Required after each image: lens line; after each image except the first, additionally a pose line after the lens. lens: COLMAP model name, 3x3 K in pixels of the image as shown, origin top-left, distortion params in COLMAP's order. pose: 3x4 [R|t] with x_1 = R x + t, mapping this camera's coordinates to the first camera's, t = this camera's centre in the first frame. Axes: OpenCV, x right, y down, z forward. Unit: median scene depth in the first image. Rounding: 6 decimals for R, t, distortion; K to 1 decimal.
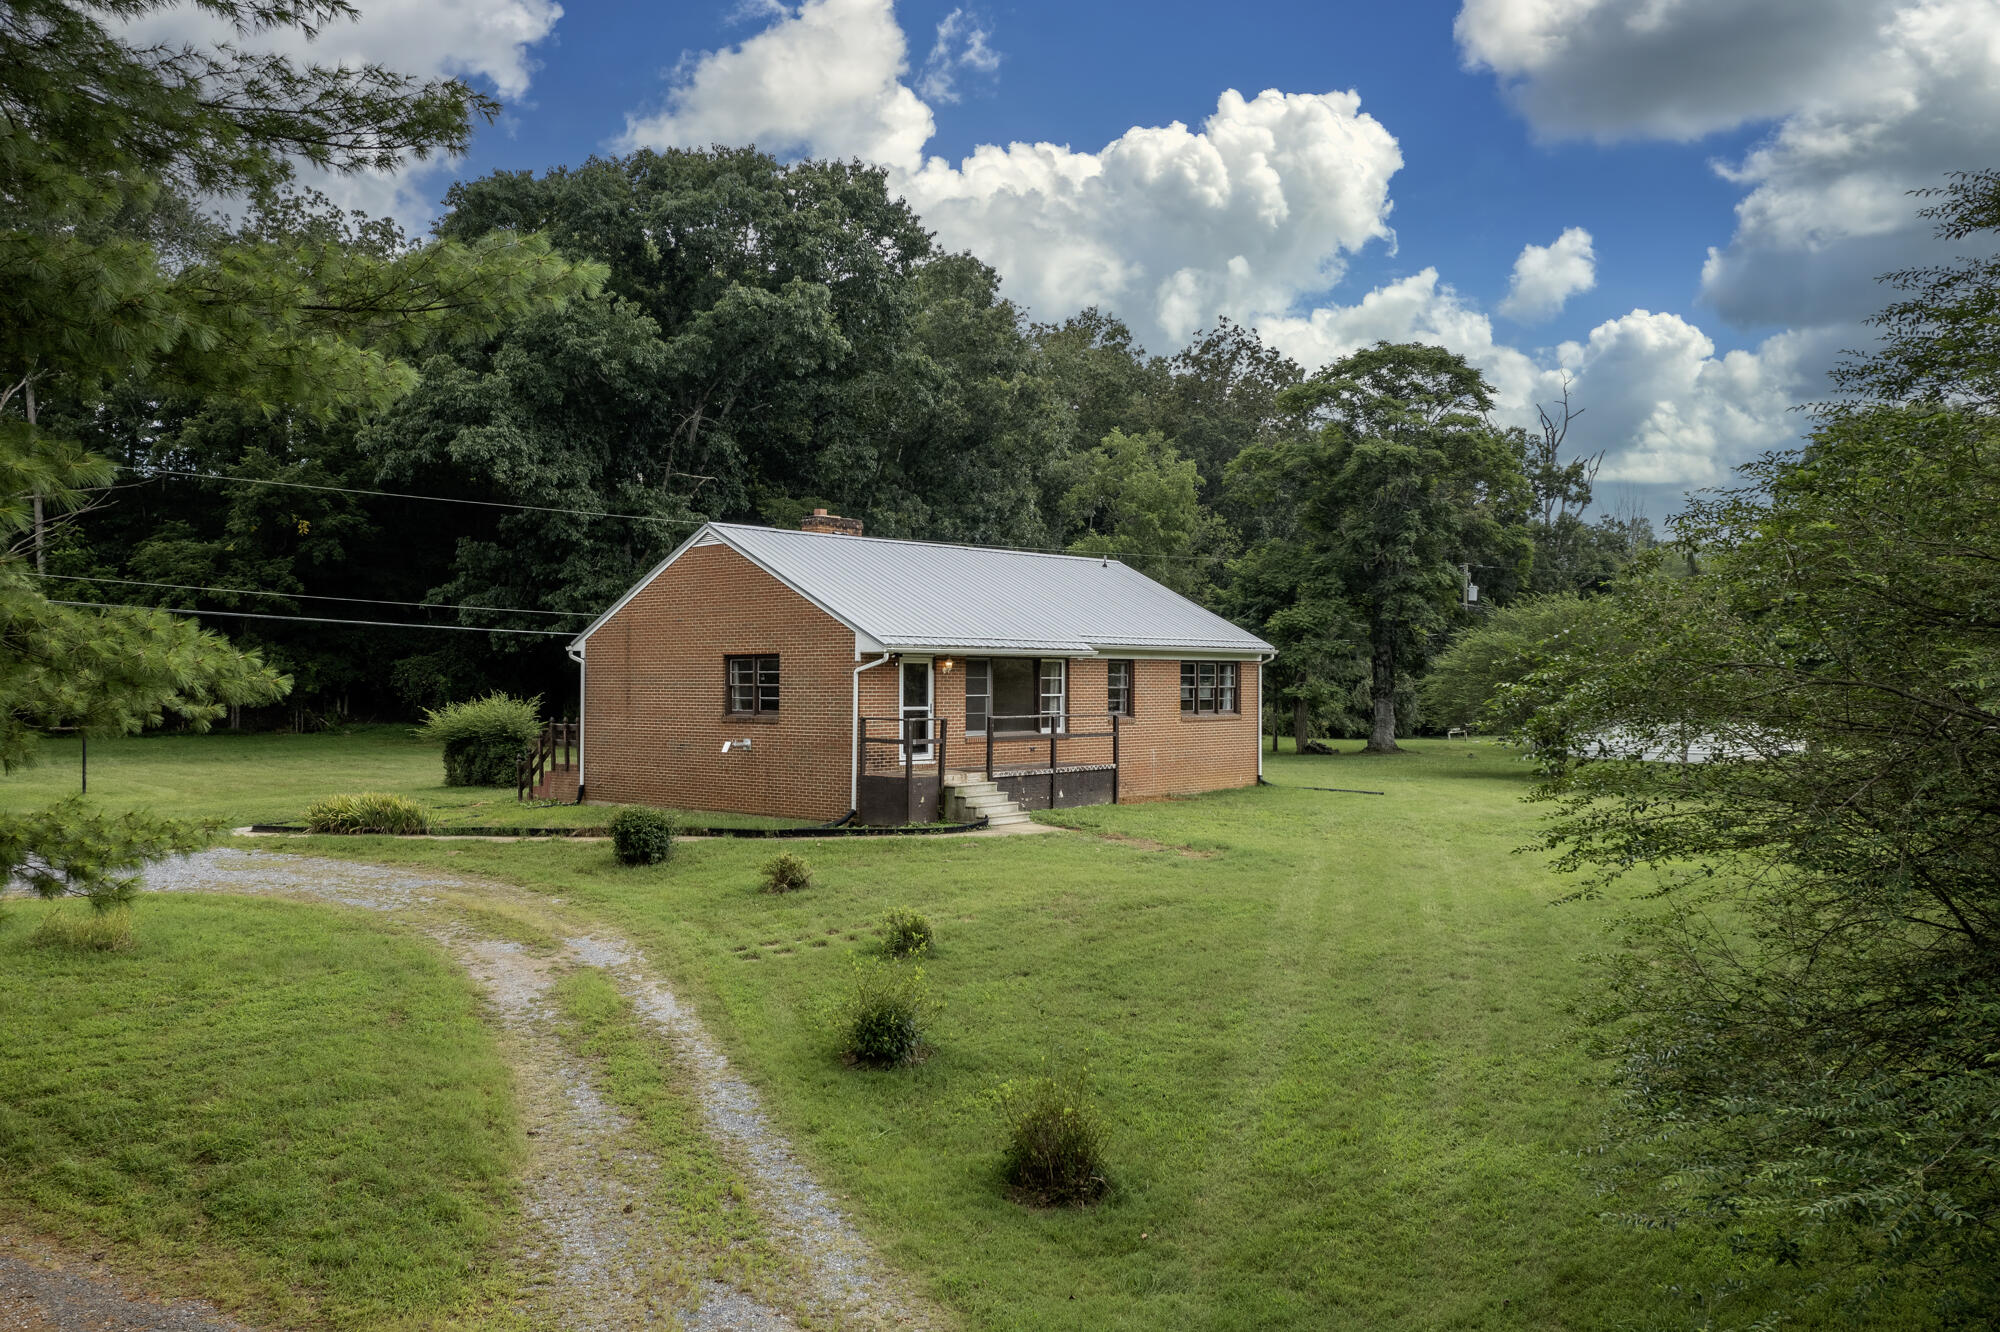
lens RADIAL K [[1593.4, 0, 998.5], [0, 1593.4, 664.7], [0, 0, 1]] dist [-0.016003, 0.013968]
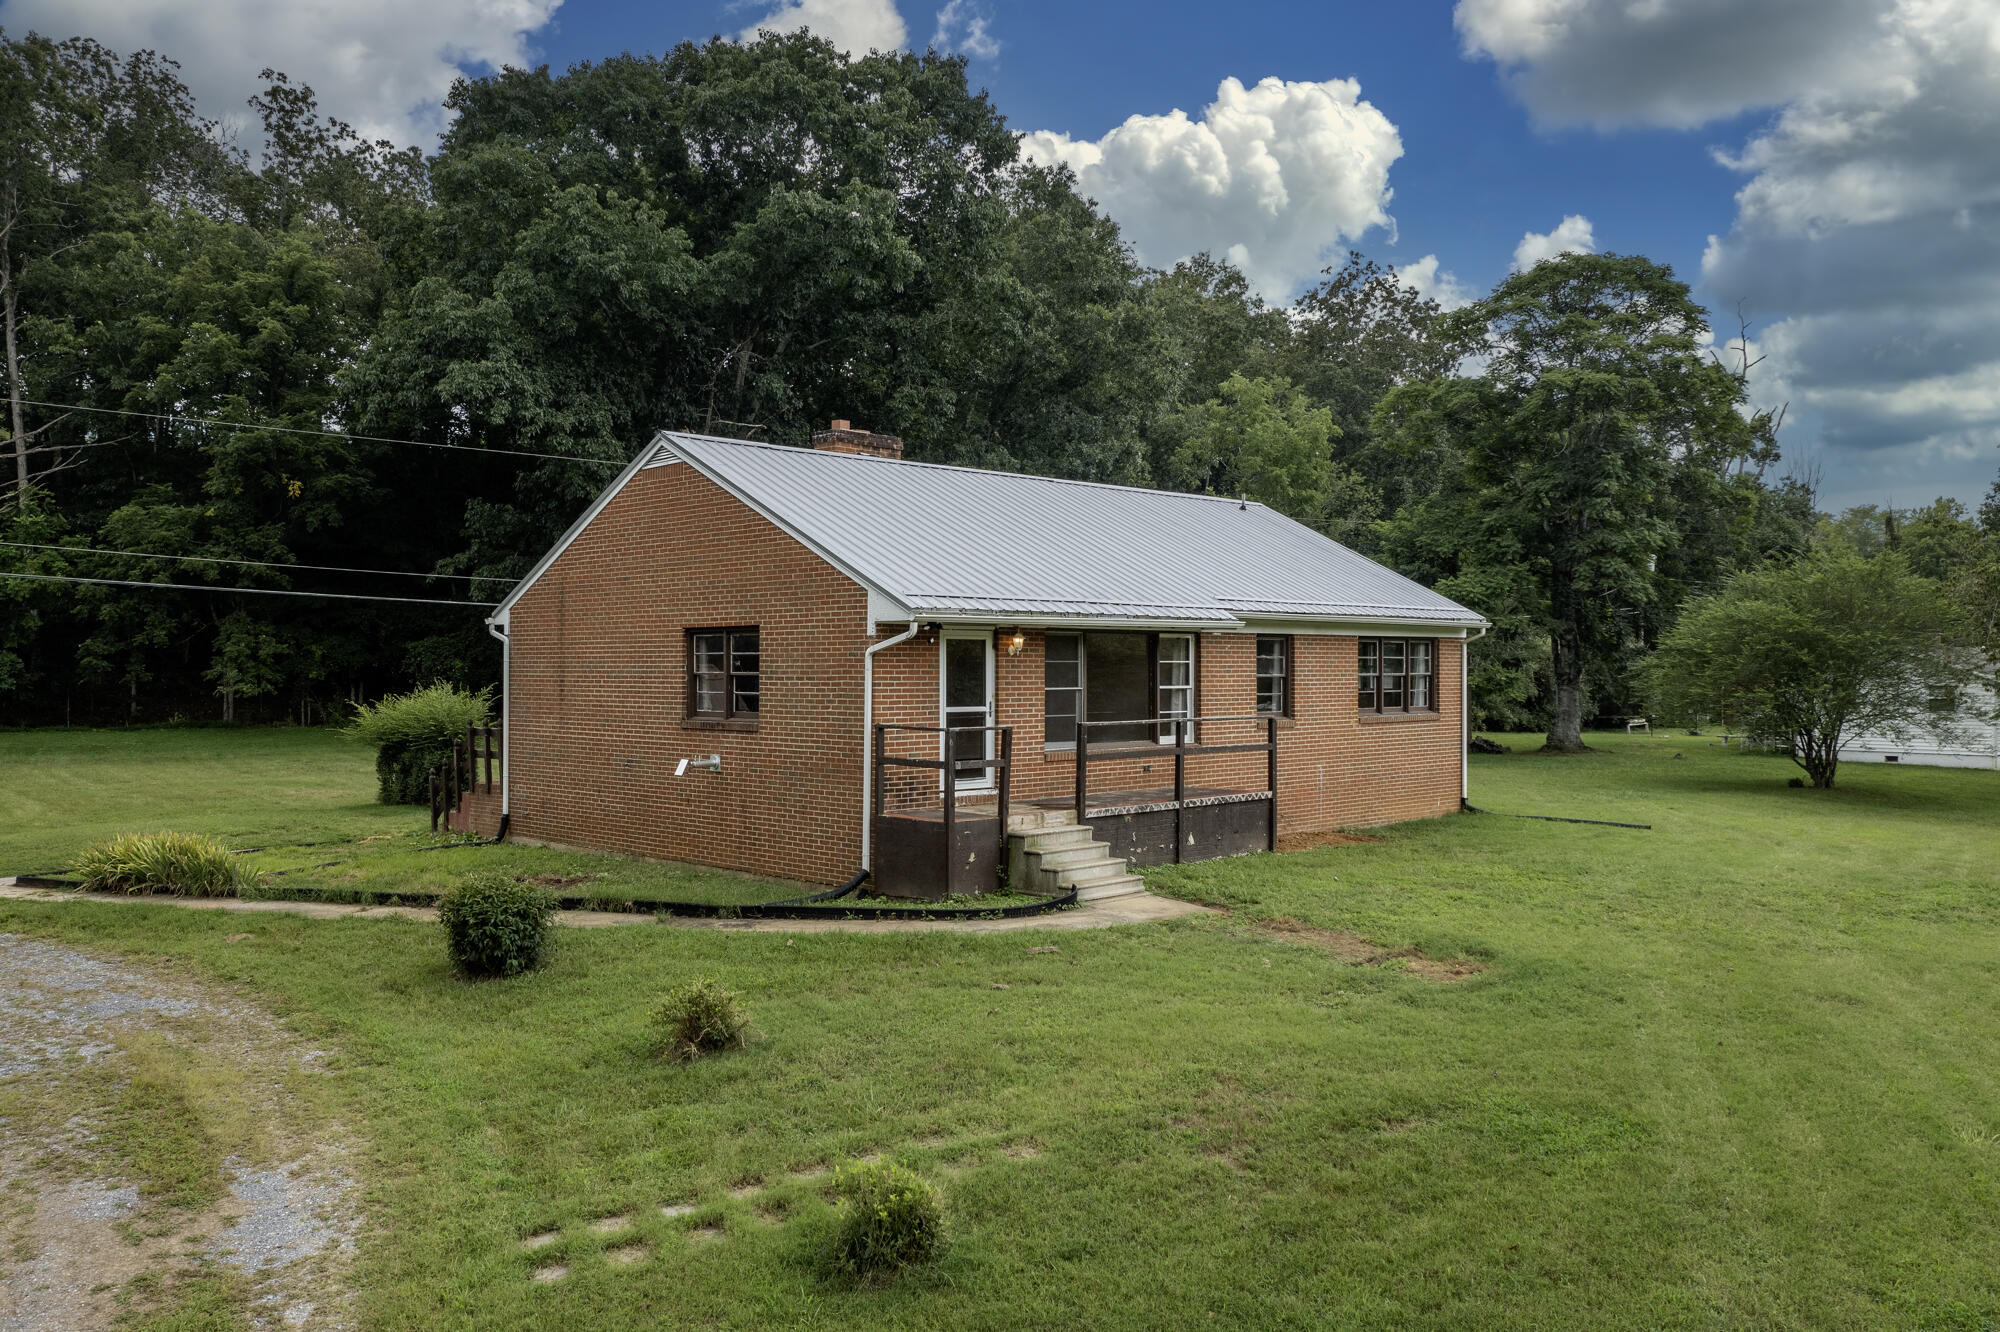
lens RADIAL K [[1593.4, 0, 988.8], [0, 1593.4, 669.9], [0, 0, 1]] dist [-0.016003, 0.013968]
pose [[0.997462, -0.000941, -0.071199, 0.001631], [0.001910, 0.999907, 0.013537, 0.001338], [0.071180, -0.013638, 0.997370, 0.180521]]
